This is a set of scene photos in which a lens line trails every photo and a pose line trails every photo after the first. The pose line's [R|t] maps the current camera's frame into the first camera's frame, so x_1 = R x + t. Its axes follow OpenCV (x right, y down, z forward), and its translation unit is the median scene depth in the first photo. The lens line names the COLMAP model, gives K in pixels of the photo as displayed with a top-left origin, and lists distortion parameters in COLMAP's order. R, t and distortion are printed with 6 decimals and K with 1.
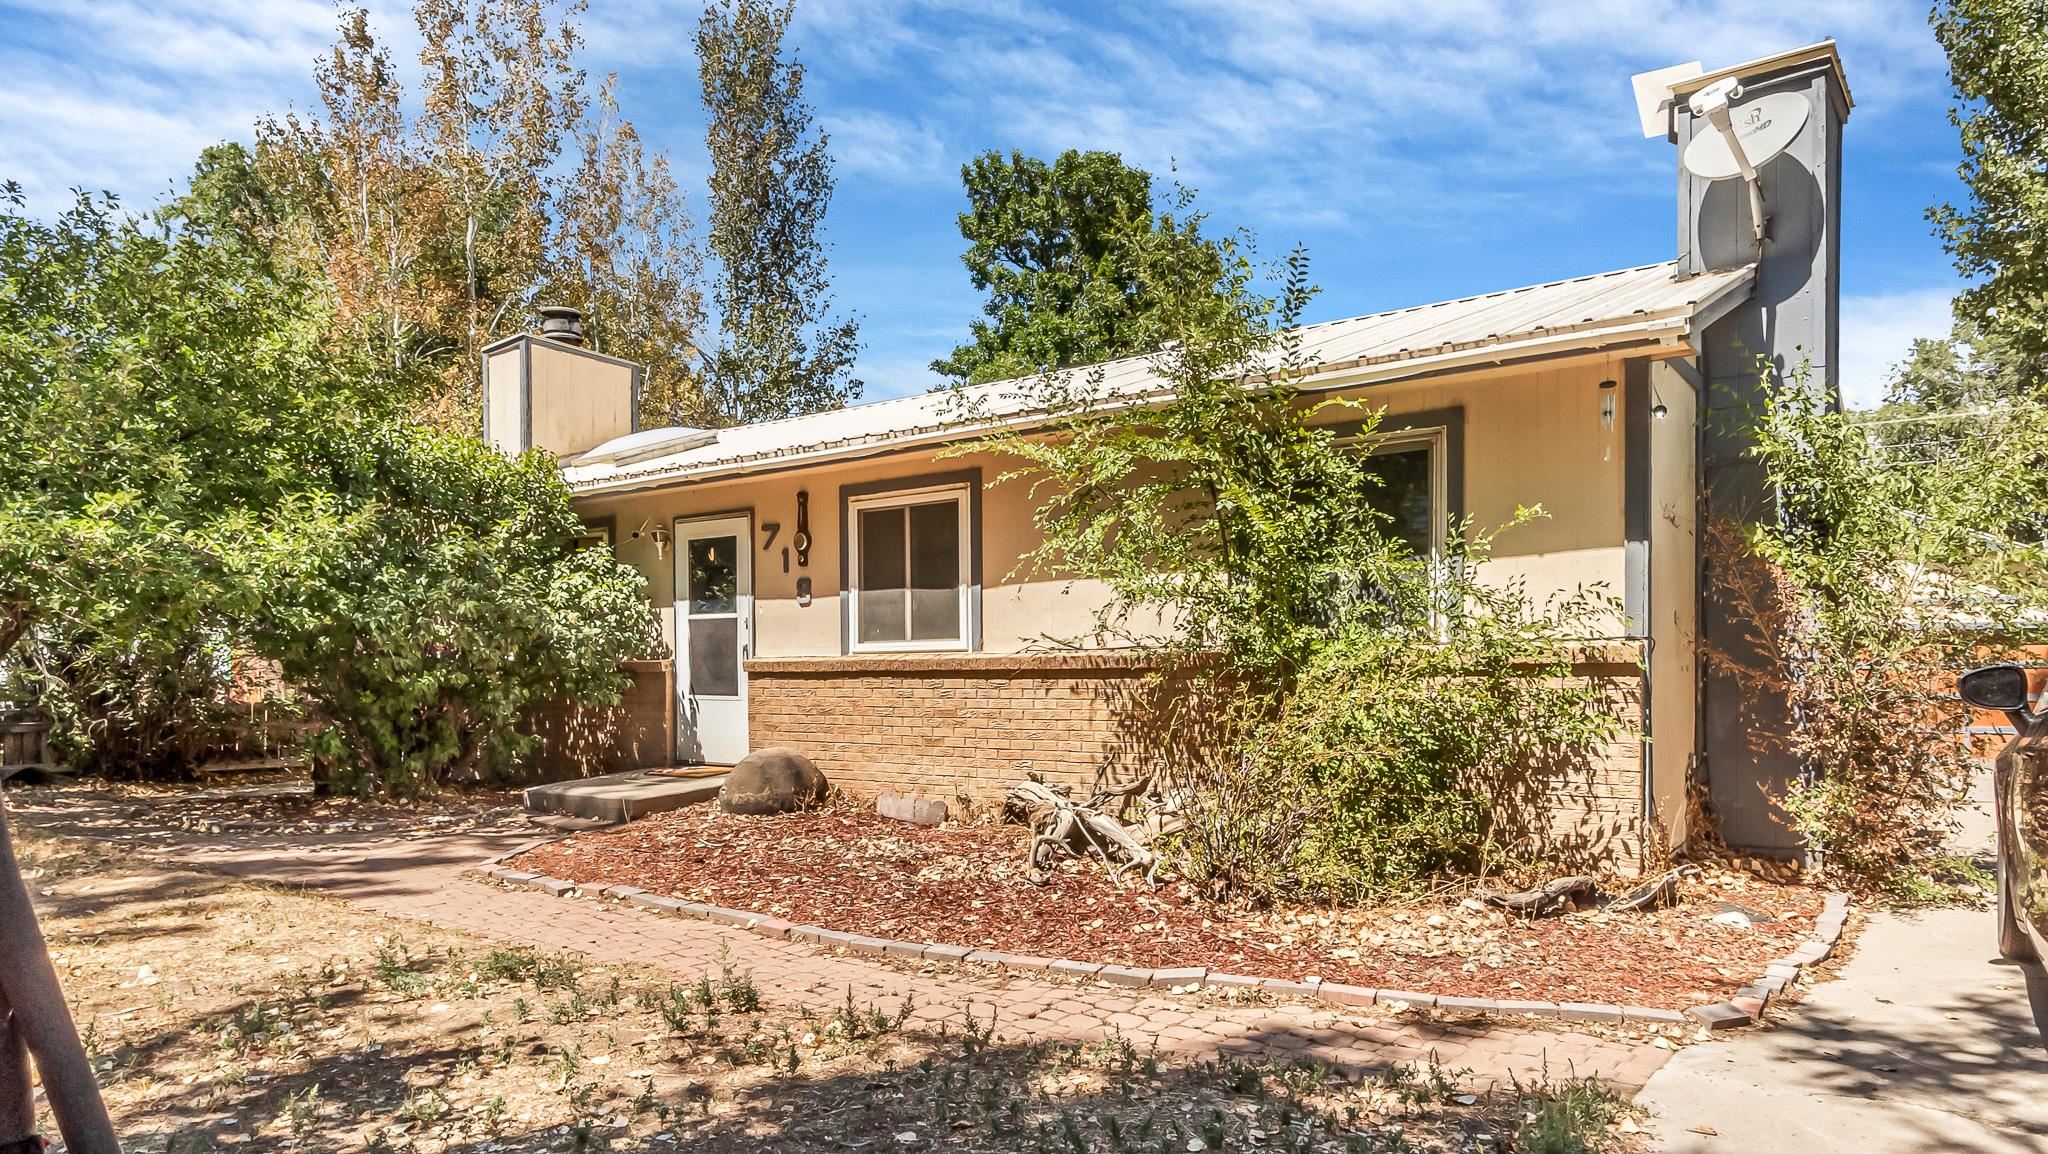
lens RADIAL K [[1216.9, 0, 1024.8], [0, 1216.9, 678.0], [0, 0, 1]] dist [-0.004497, 0.000586]
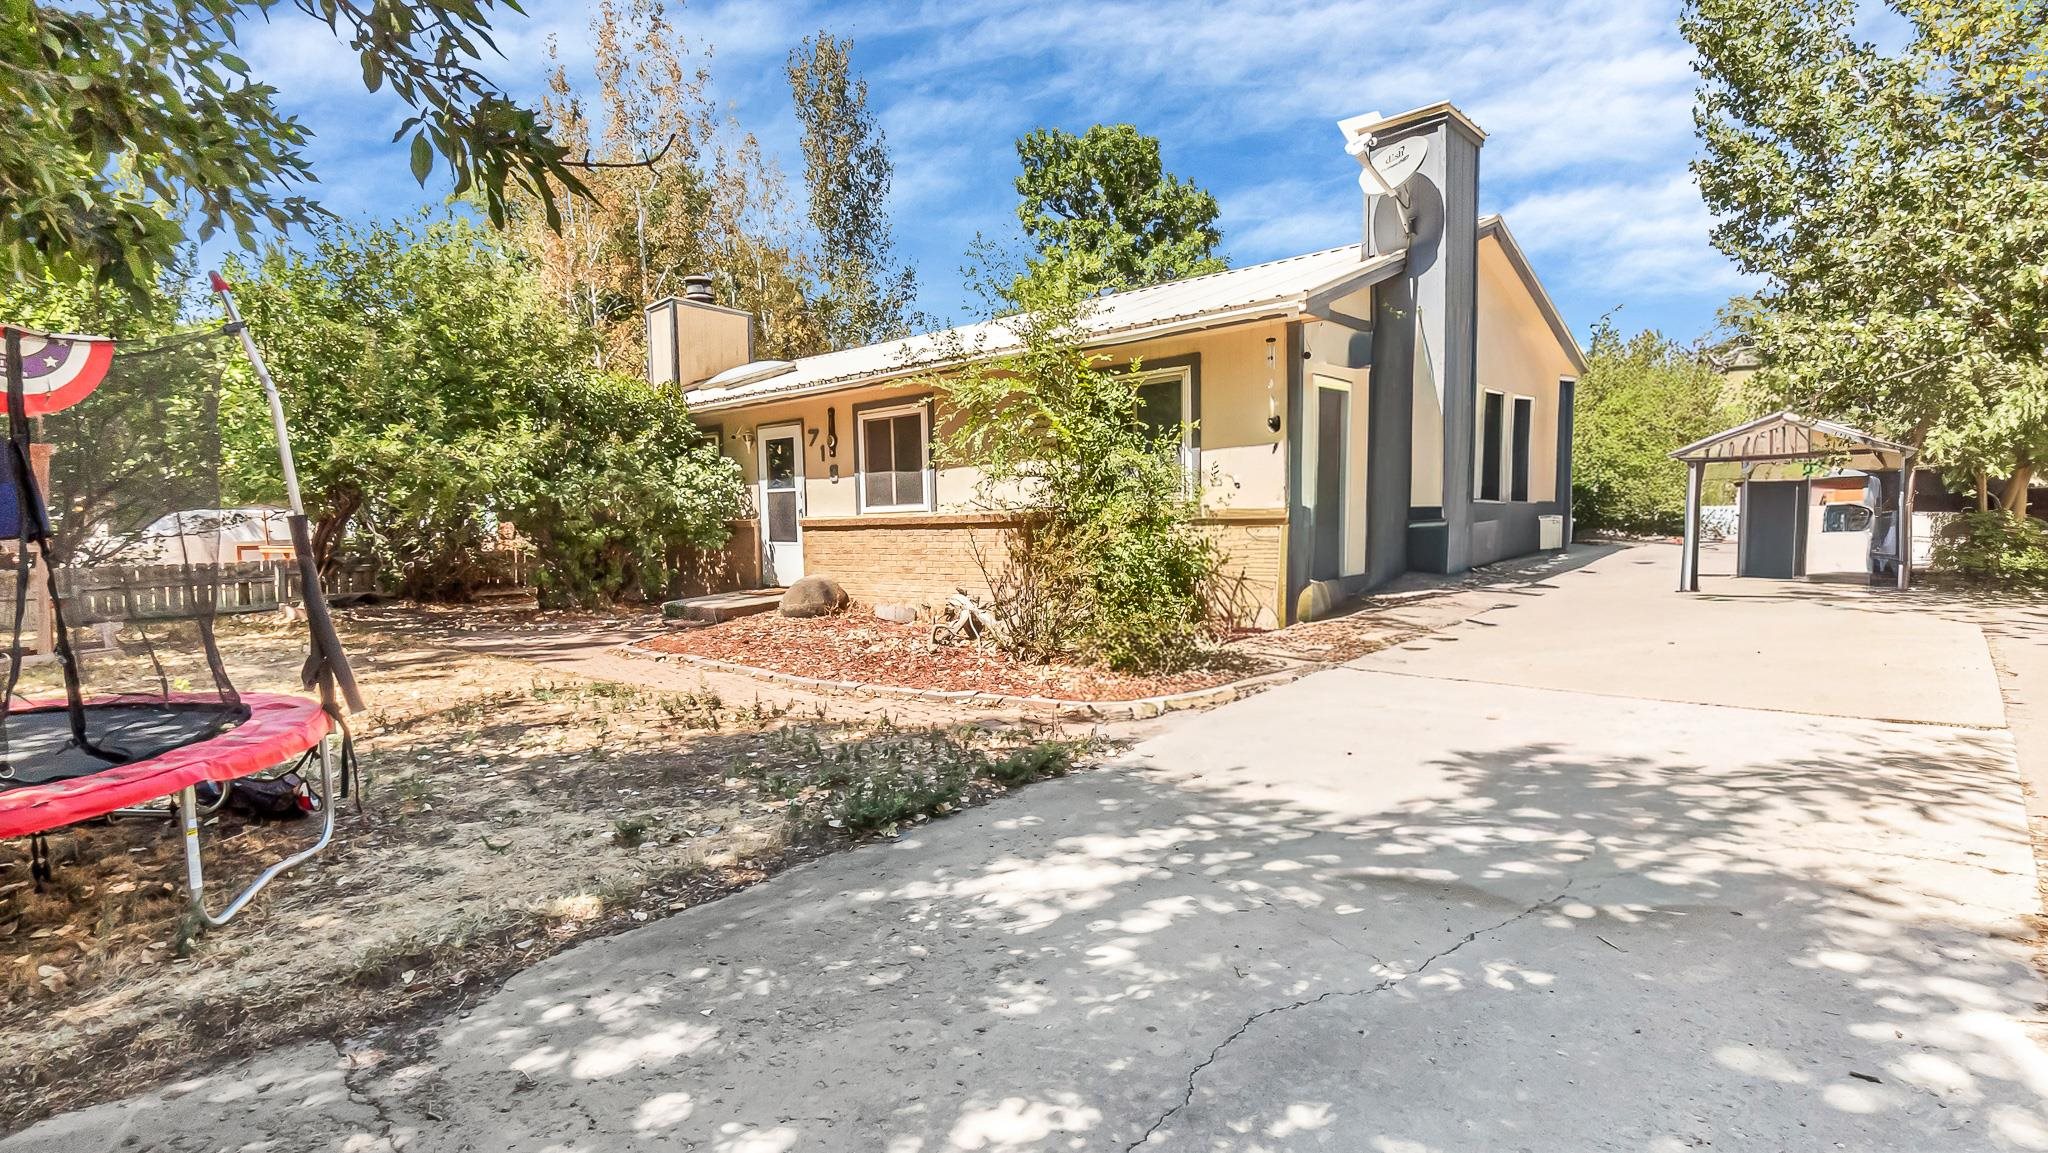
lens RADIAL K [[945.2, 0, 1024.0], [0, 945.2, 576.5], [0, 0, 1]] dist [0.004141, 0.000413]
pose [[0.996070, -0.008089, -0.088197, 0.161814], [0.012668, 0.998594, 0.051474, 0.000169], [0.087656, -0.052388, 0.994772, -0.171379]]
